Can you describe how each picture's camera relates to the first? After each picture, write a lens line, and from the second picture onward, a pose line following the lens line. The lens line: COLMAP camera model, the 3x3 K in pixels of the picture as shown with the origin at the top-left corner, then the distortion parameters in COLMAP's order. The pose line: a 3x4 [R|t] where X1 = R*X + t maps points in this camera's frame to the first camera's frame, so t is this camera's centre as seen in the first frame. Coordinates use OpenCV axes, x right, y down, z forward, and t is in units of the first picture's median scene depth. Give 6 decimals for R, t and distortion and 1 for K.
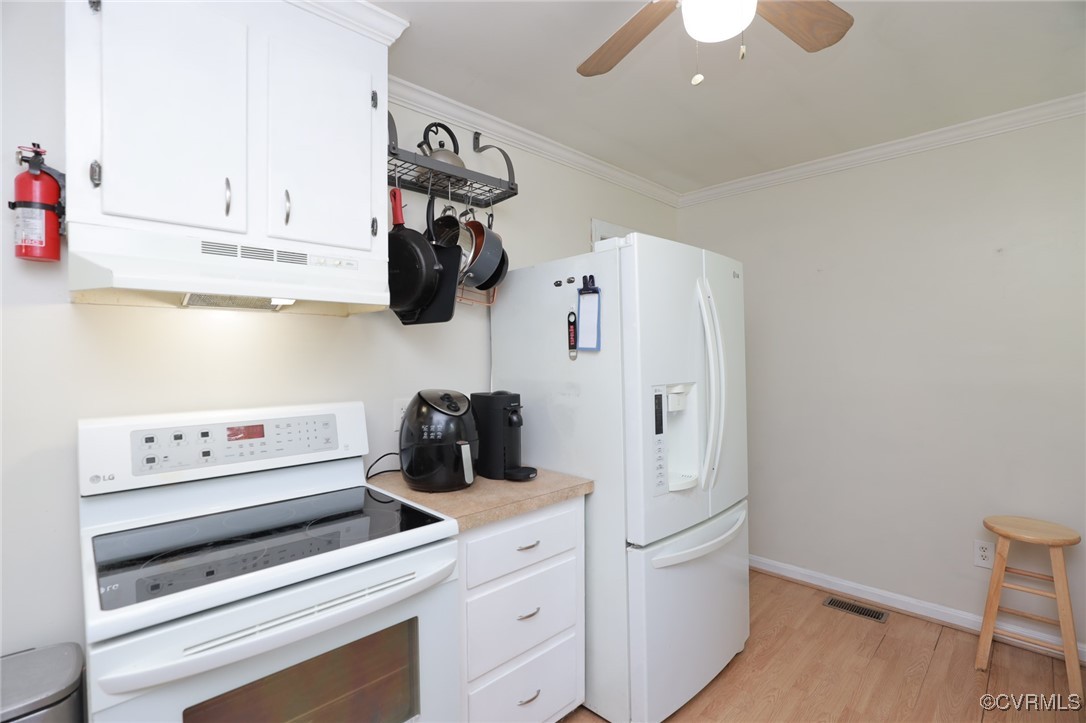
lens RADIAL K [[493.8, 0, 544.5], [0, 493.8, 362.5], [0, 0, 1]] dist [-0.040344, 0.007117]
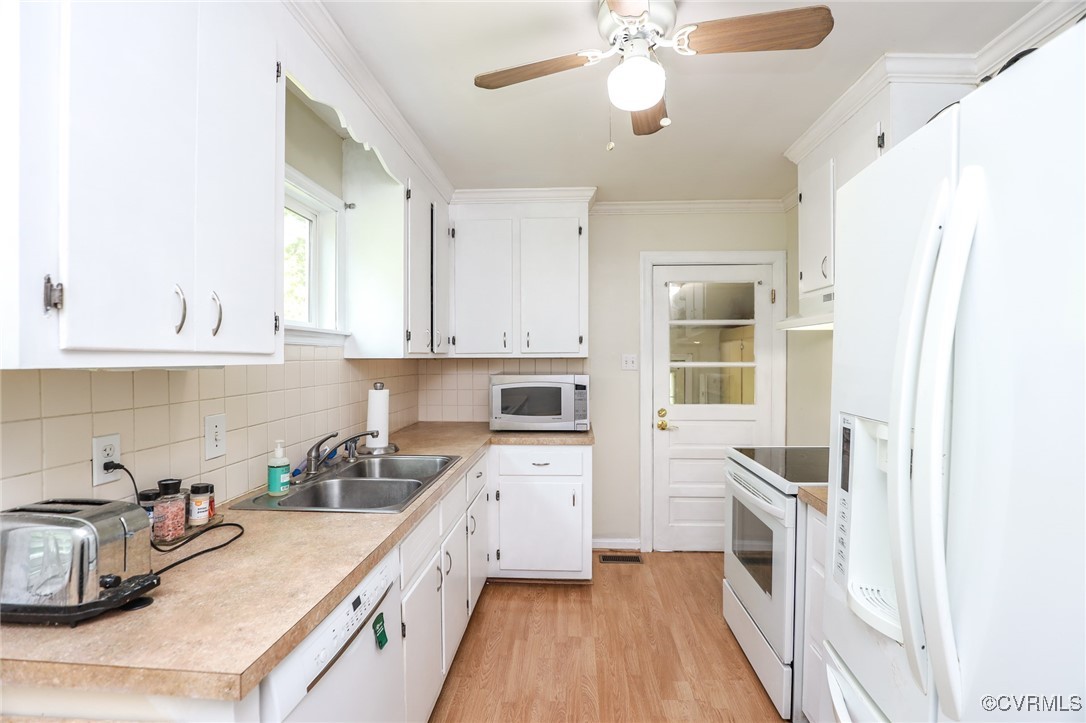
lens RADIAL K [[493.8, 0, 544.5], [0, 493.8, 362.5], [0, 0, 1]] dist [-0.040344, 0.007117]
pose [[-0.743753, 0.017943, -0.668214, 0.892926], [-0.001590, 0.999589, 0.028611, -0.034395], [0.668453, 0.022342, -0.743419, 1.148559]]
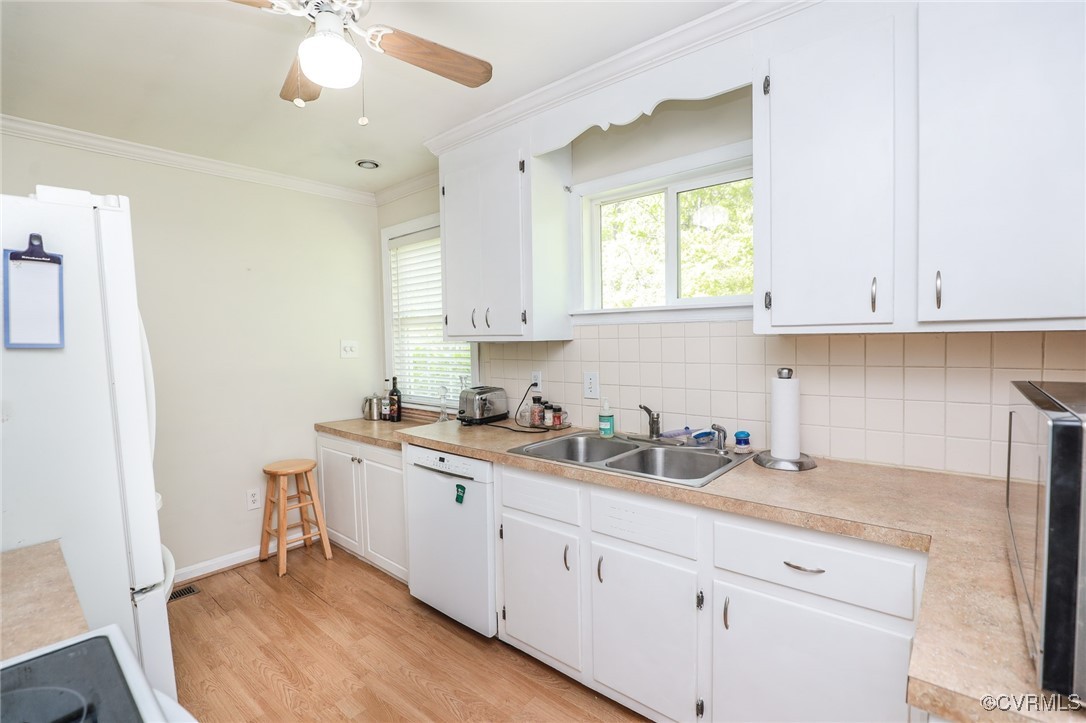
lens RADIAL K [[493.8, 0, 544.5], [0, 493.8, 362.5], [0, 0, 1]] dist [-0.040344, 0.007117]
pose [[-0.082622, -0.041816, 0.995703, -0.597863], [0.035611, 0.998357, 0.044883, -0.008940], [-0.995945, 0.039166, -0.080997, 0.375825]]
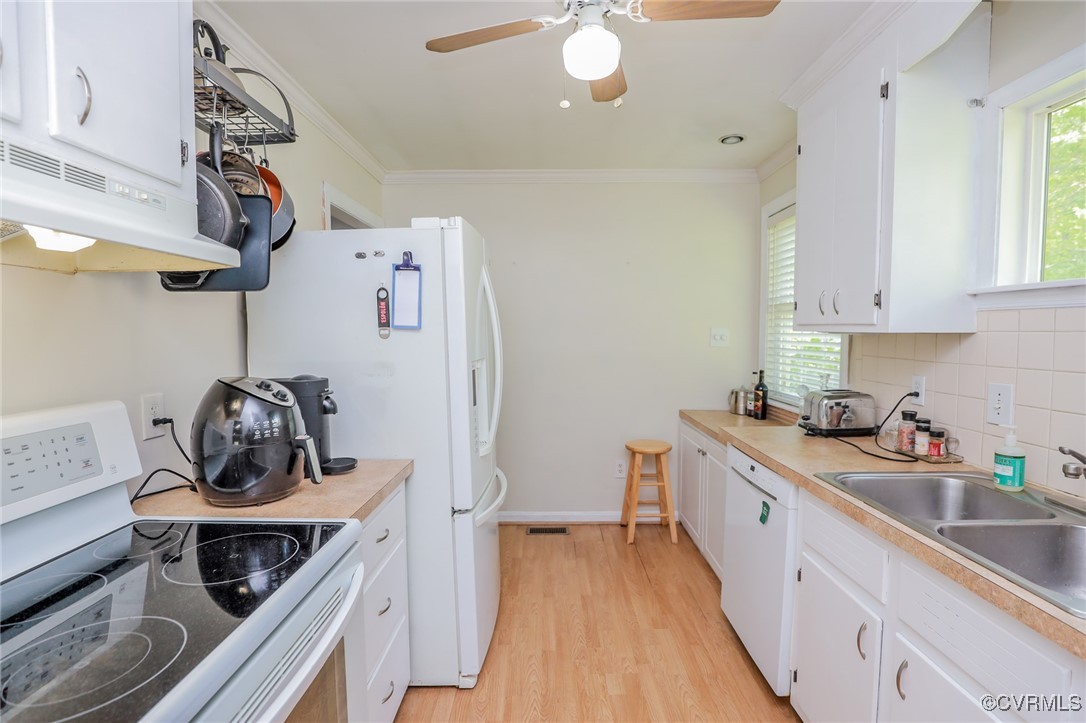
lens RADIAL K [[505.4, 0, 543.7], [0, 505.4, 363.3], [0, 0, 1]] dist [-0.041959, 0.006056]
pose [[0.706846, -0.039200, 0.706280, -0.426666], [0.008510, 0.998862, 0.046923, 0.000013], [-0.707316, -0.027157, 0.706376, 0.098307]]
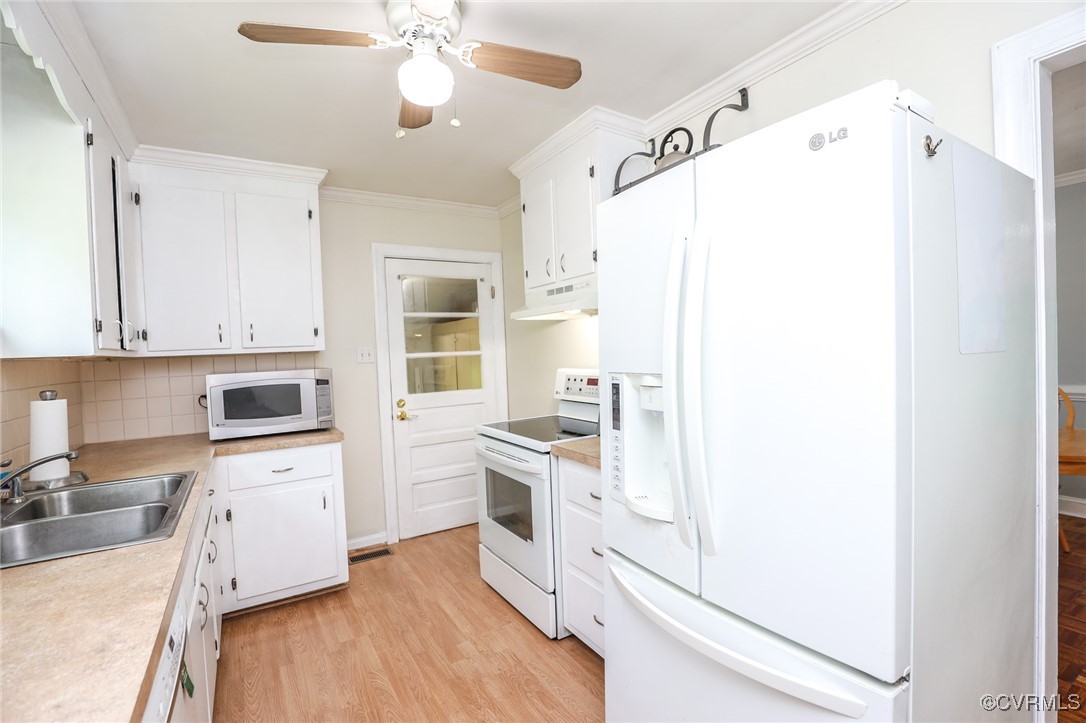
lens RADIAL K [[493.8, 0, 544.5], [0, 493.8, 362.5], [0, 0, 1]] dist [-0.040344, 0.007117]
pose [[-0.222054, 0.043710, -0.974054, 1.038512], [0.025972, 0.998905, 0.038904, -0.007179], [0.974688, -0.016659, -0.222946, 1.022928]]
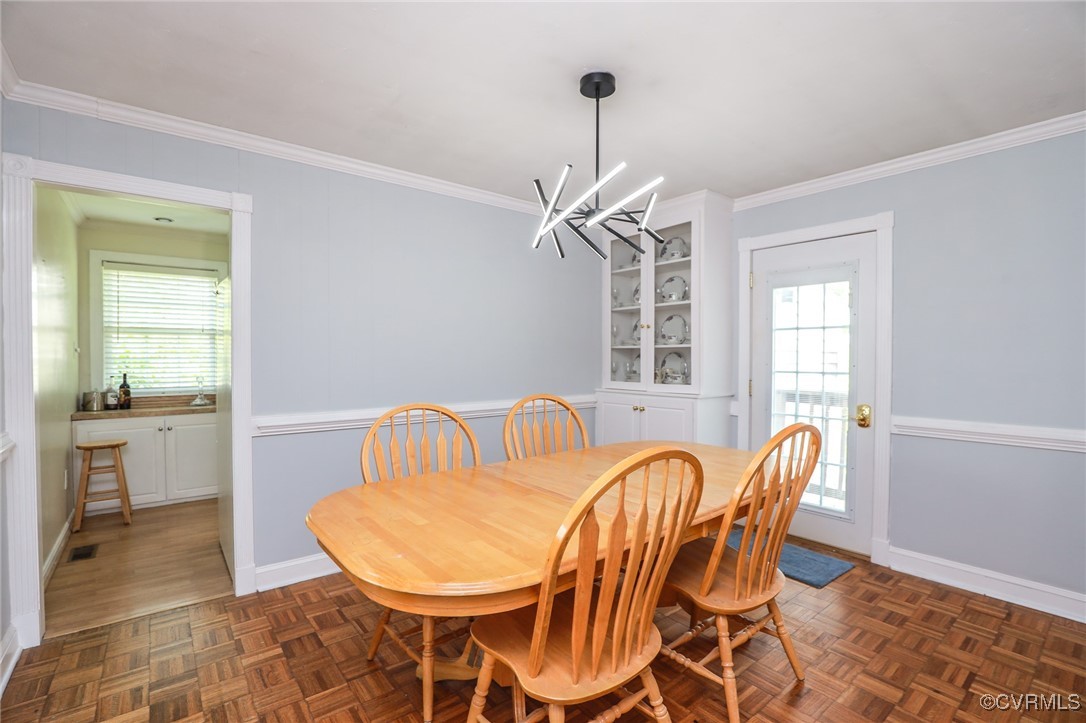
lens RADIAL K [[482.6, 0, 543.0], [0, 482.6, 361.5], [0, 0, 1]] dist [-0.000252, 0.000090]
pose [[-0.996038, 0.002158, 0.088902, -0.908342], [0.004830, 0.999543, 0.029848, -0.007776], [-0.088797, 0.030159, -0.995593, 3.016035]]
